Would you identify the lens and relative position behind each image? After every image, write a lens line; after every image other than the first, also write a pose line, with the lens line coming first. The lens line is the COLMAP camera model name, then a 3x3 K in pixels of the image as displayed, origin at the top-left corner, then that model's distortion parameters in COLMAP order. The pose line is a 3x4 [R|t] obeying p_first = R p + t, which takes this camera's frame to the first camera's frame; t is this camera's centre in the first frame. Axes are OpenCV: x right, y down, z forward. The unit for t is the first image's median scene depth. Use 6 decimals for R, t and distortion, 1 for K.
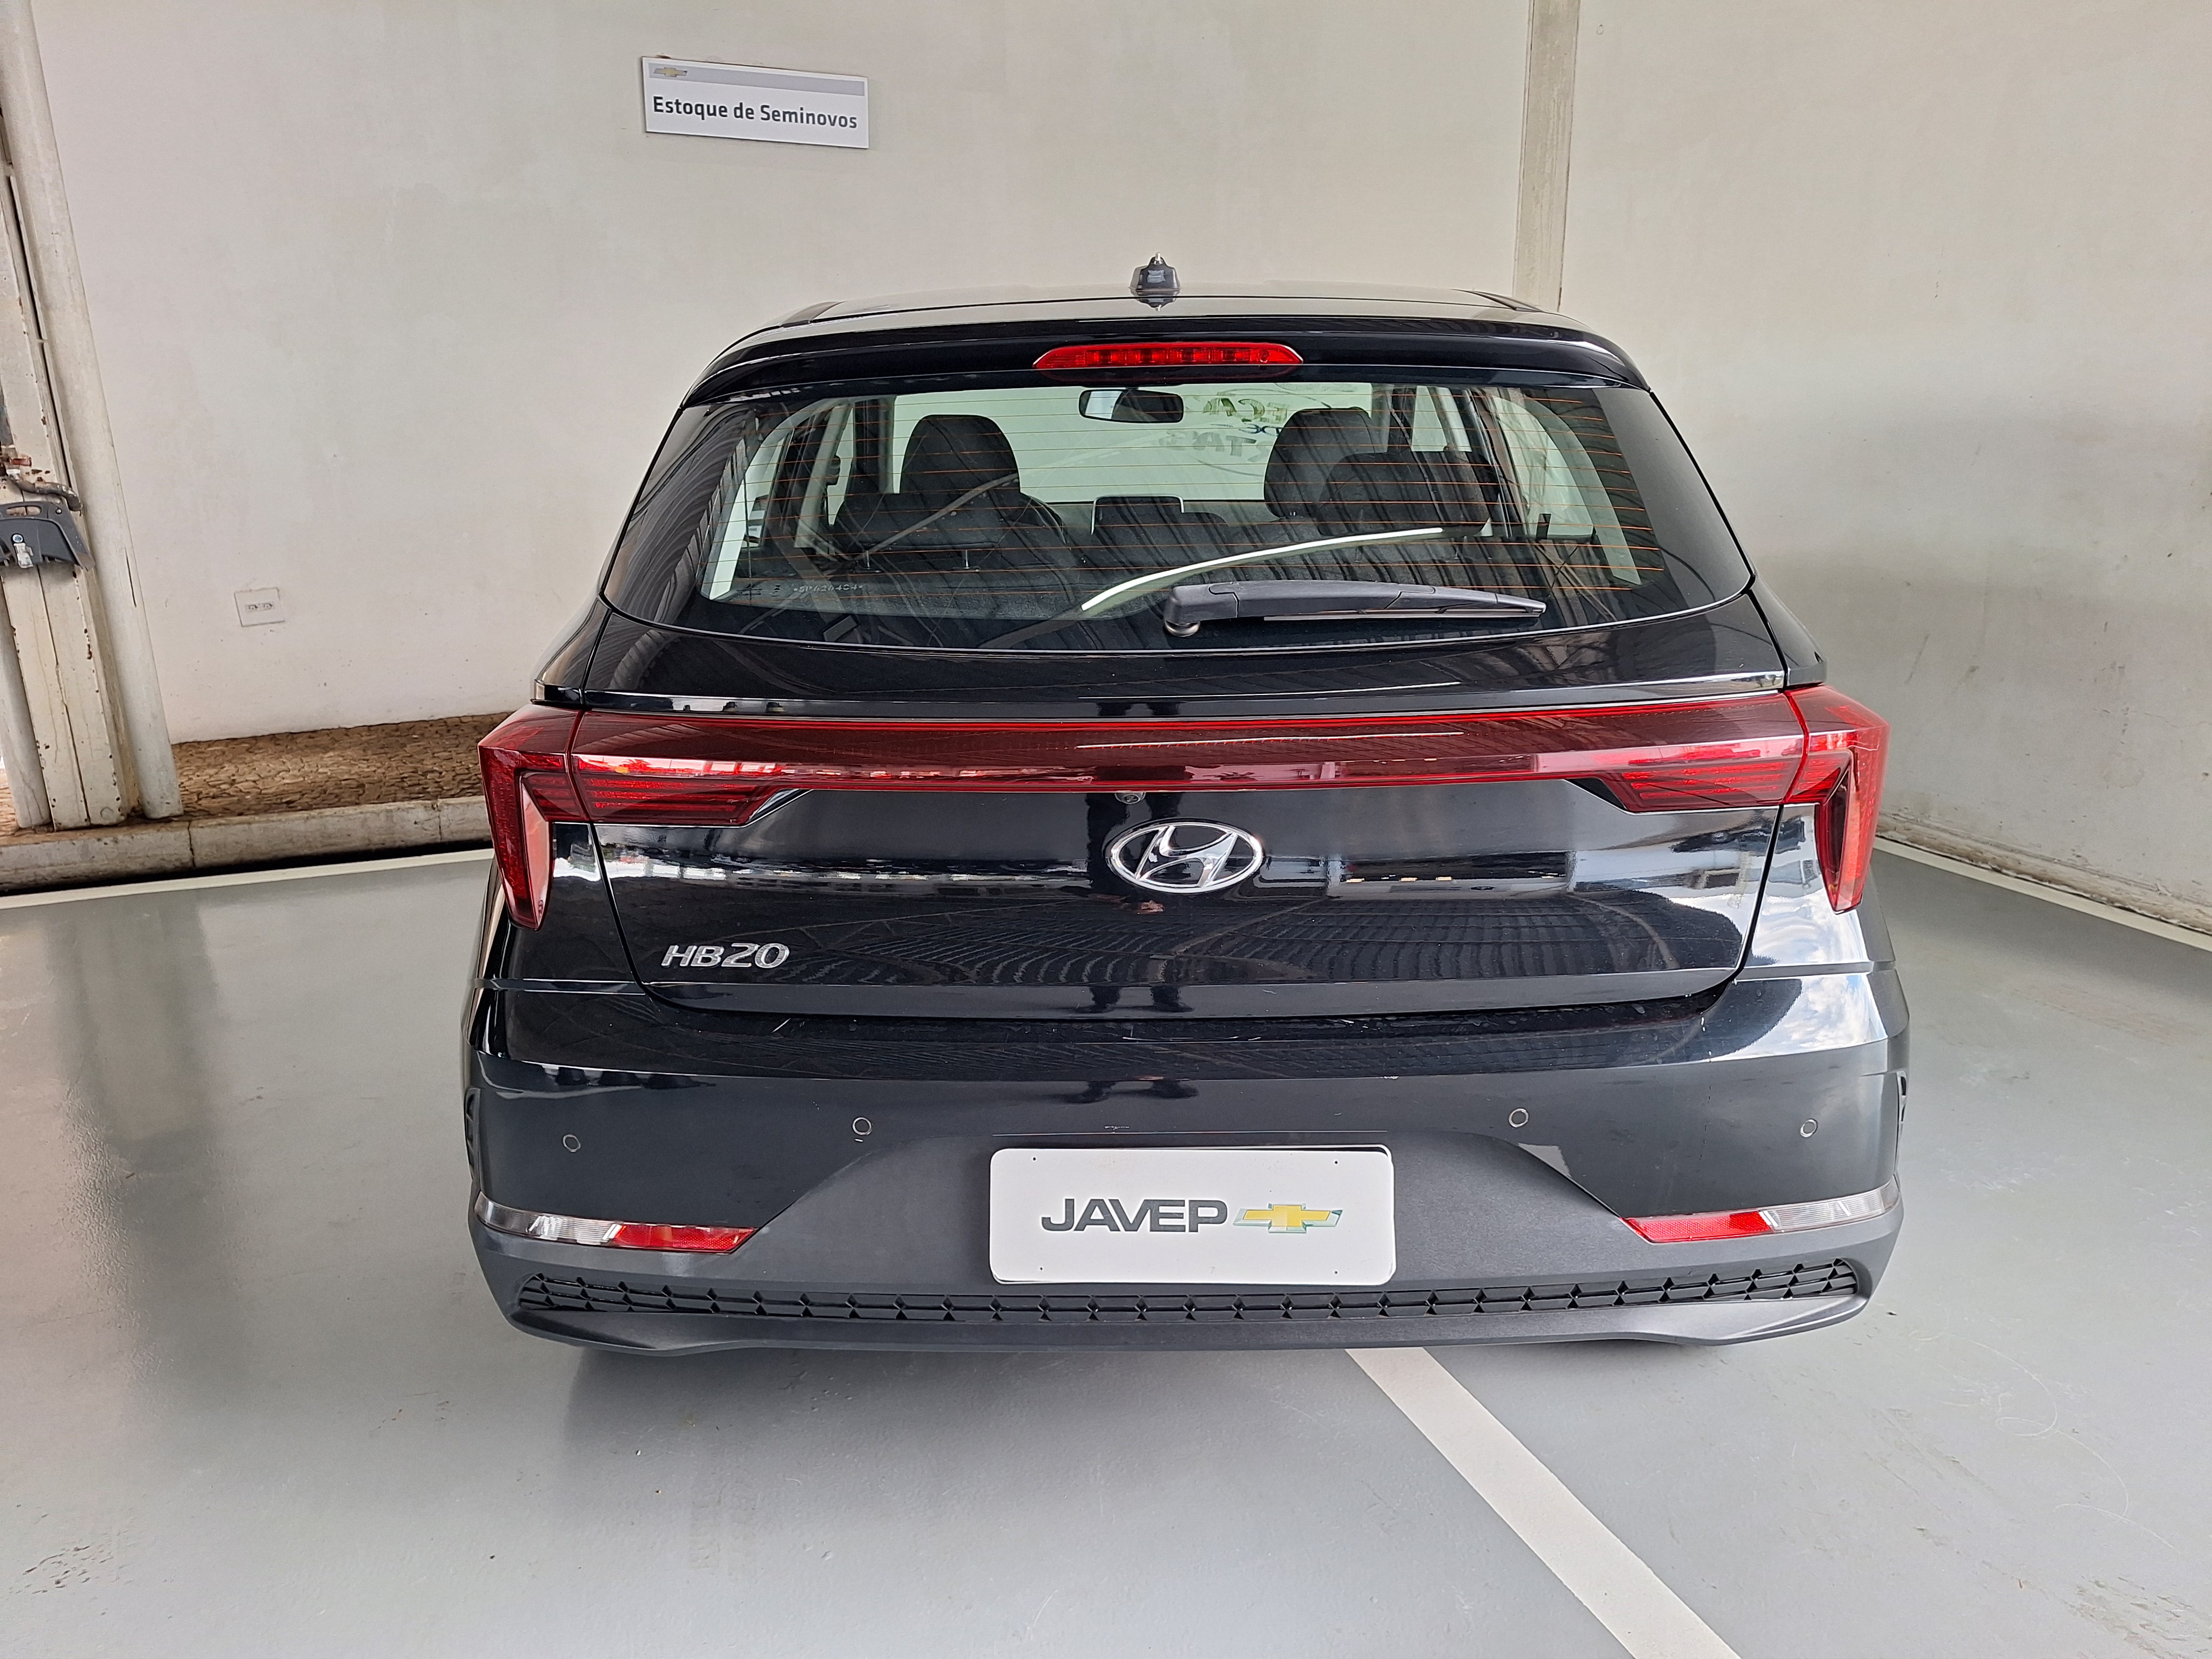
lens RADIAL K [[1560.8, 0, 1089.7], [0, 1560.8, 840.0], [0, 0, 1]] dist [0.024714, -0.030406]
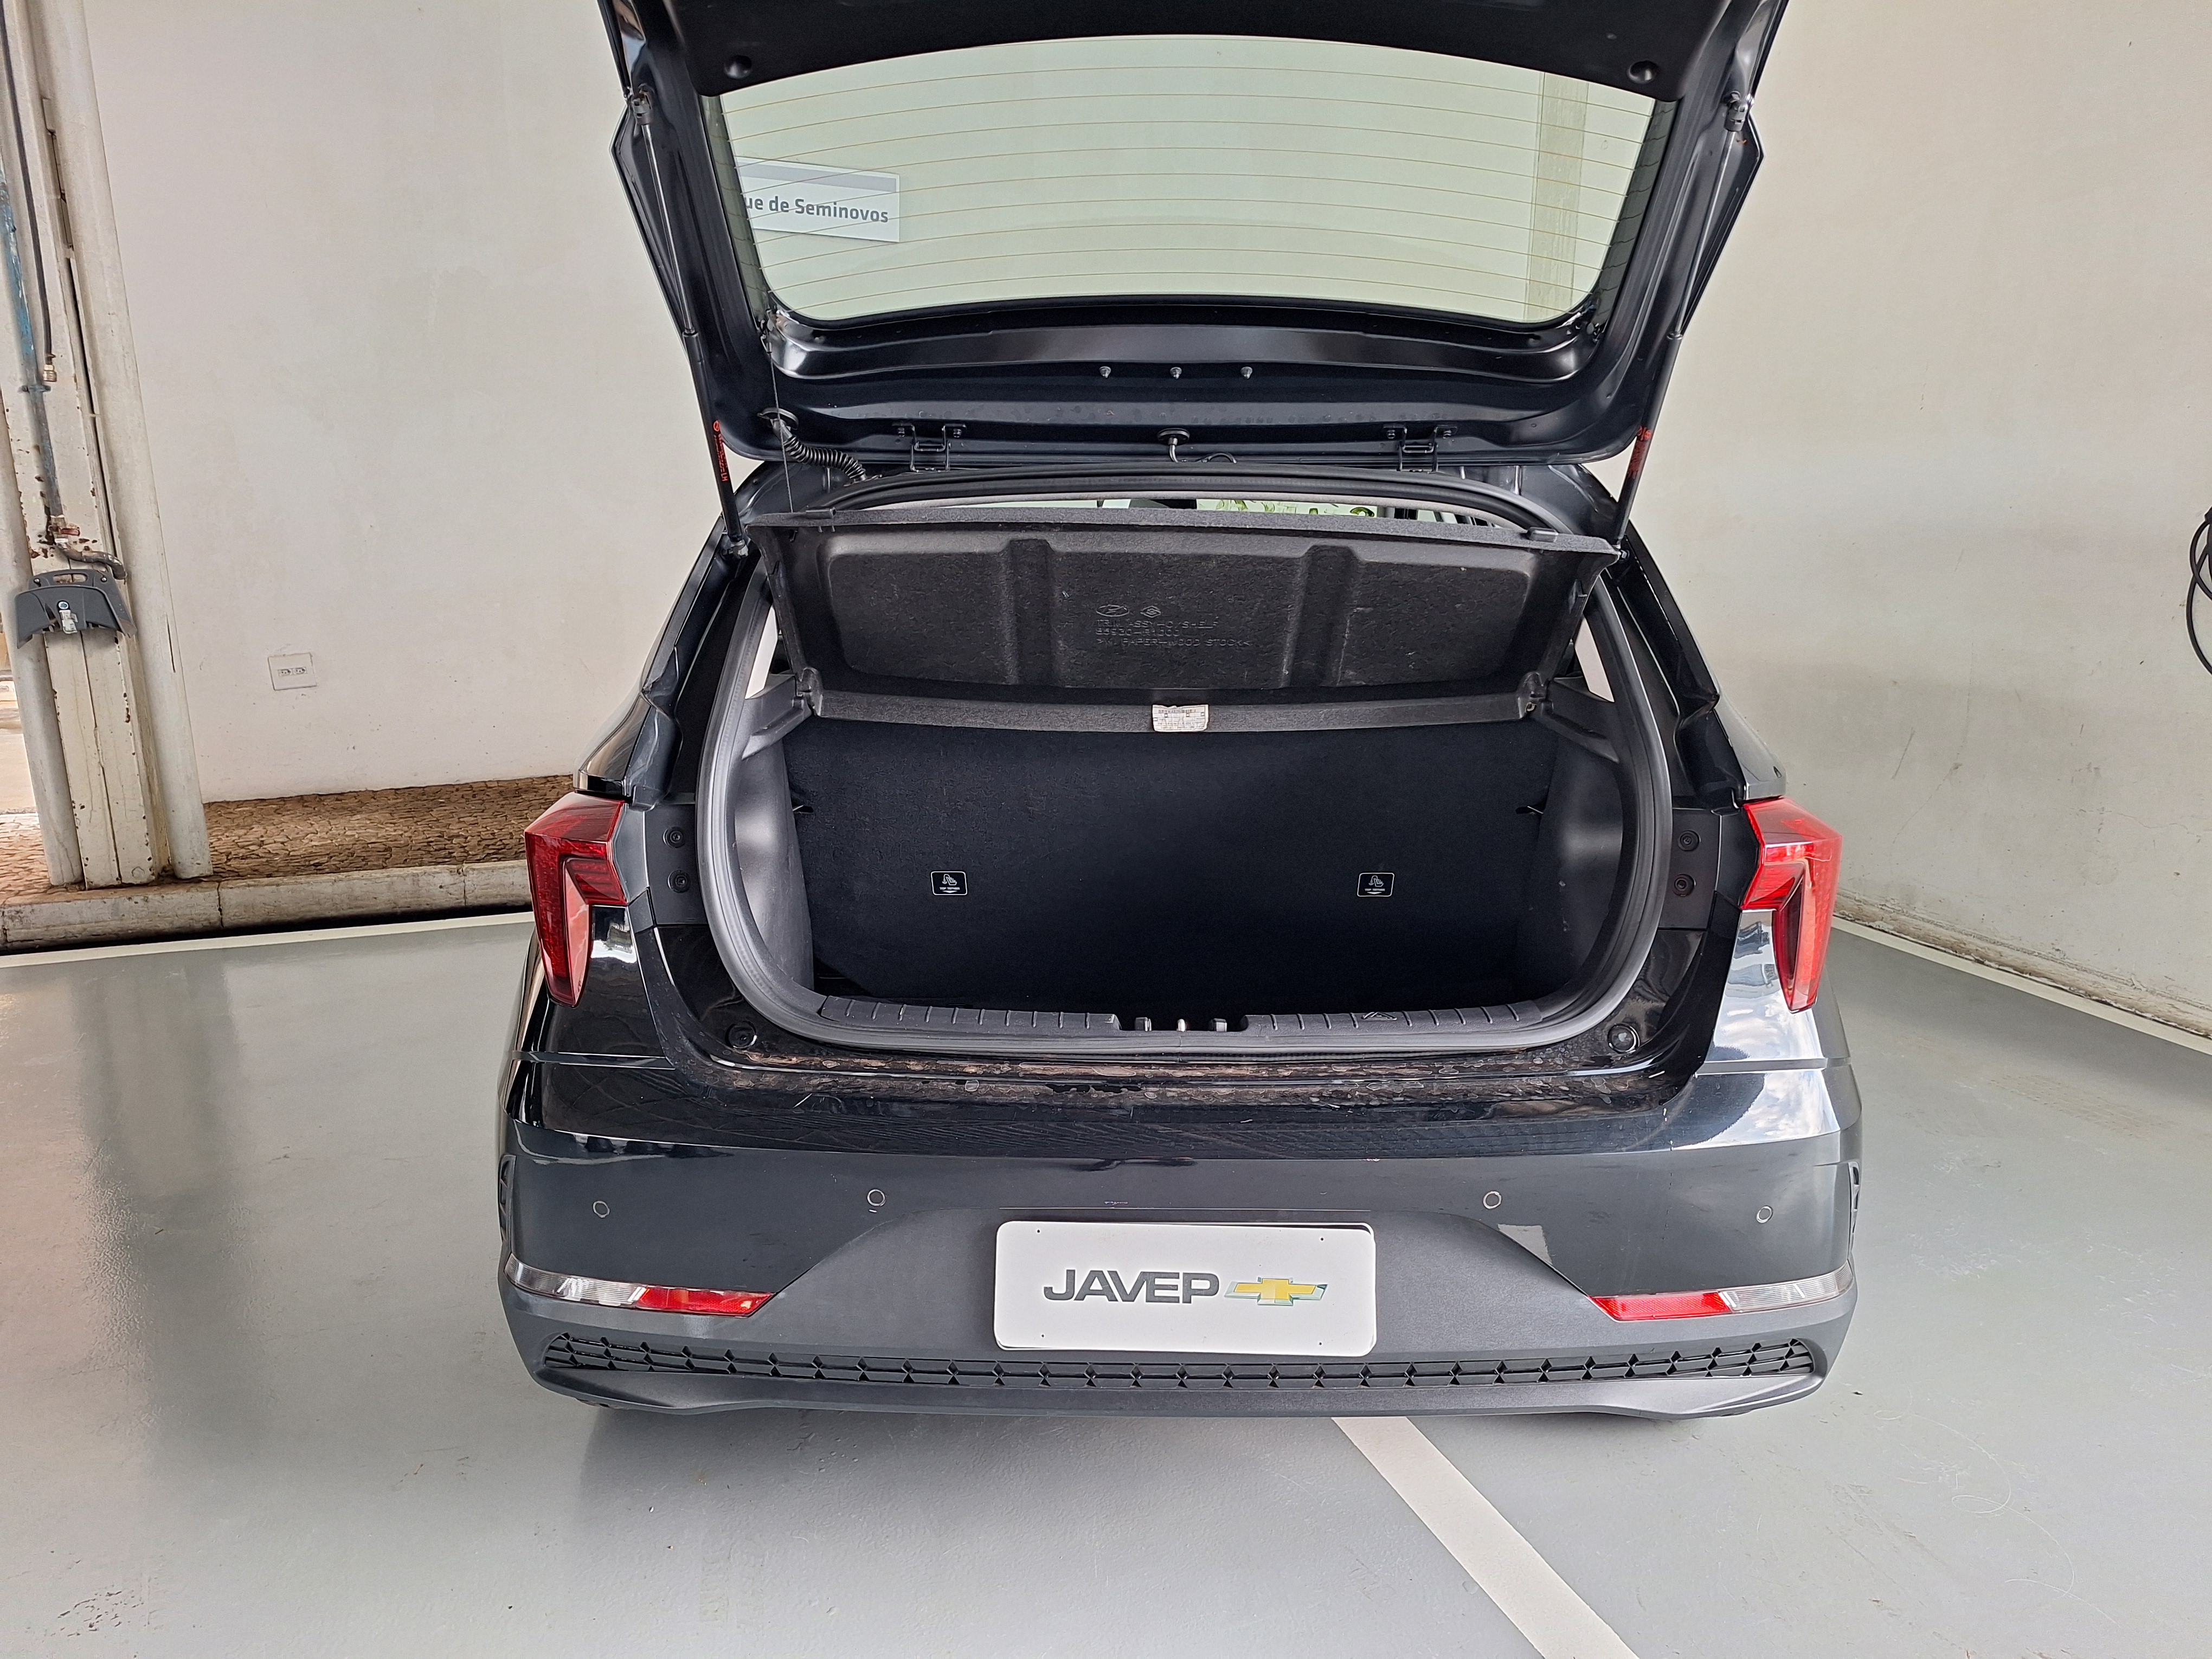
lens RADIAL K [[1560.8, 0, 1114.8], [0, 1560.8, 851.4], [0, 0, 1]] dist [0.024714, -0.030406]
pose [[0.999806, 0.018243, 0.007369, 0.001759], [-0.017973, 0.999222, -0.035103, -0.007176], [-0.008004, 0.034964, 0.999357, -0.028919]]
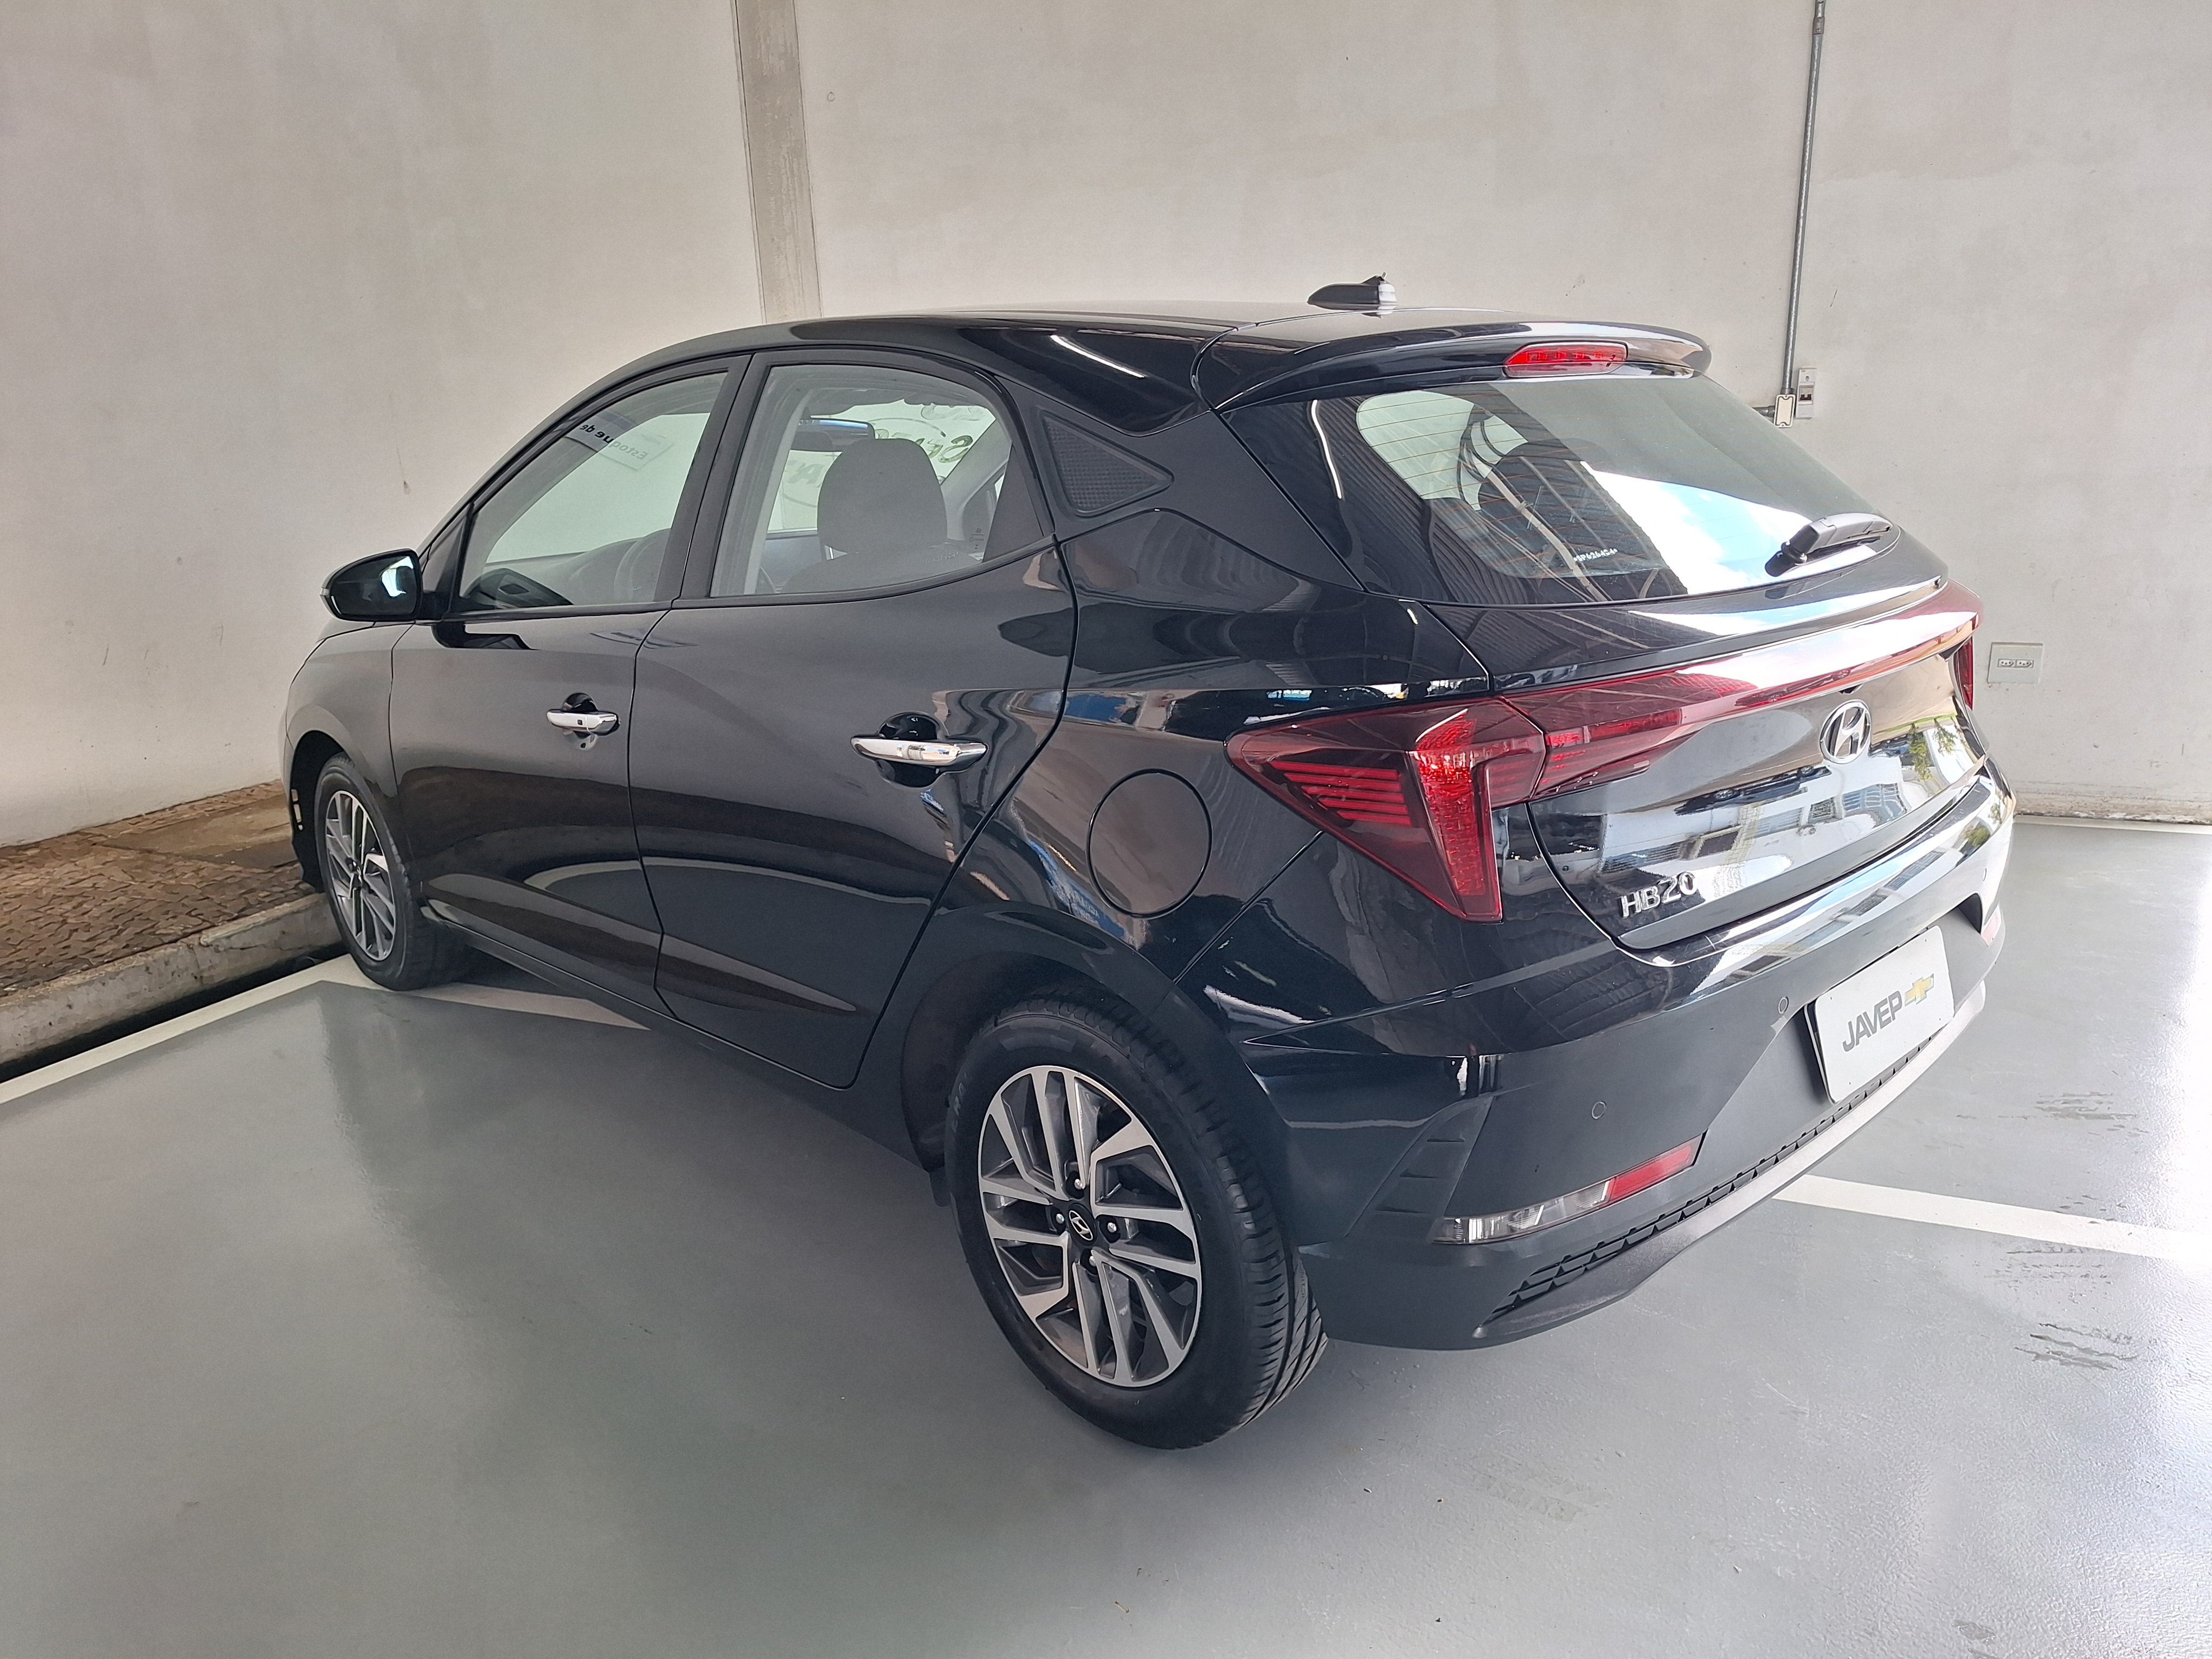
lens RADIAL K [[1560.8, 0, 1118.3], [0, 1560.8, 848.9], [0, 0, 1]] dist [0.024714, -0.030406]
pose [[0.731489, -0.185813, 0.656047, -0.425492], [0.205284, 0.977526, 0.047975, -0.029413], [-0.650217, 0.099583, 0.753194, 0.142857]]
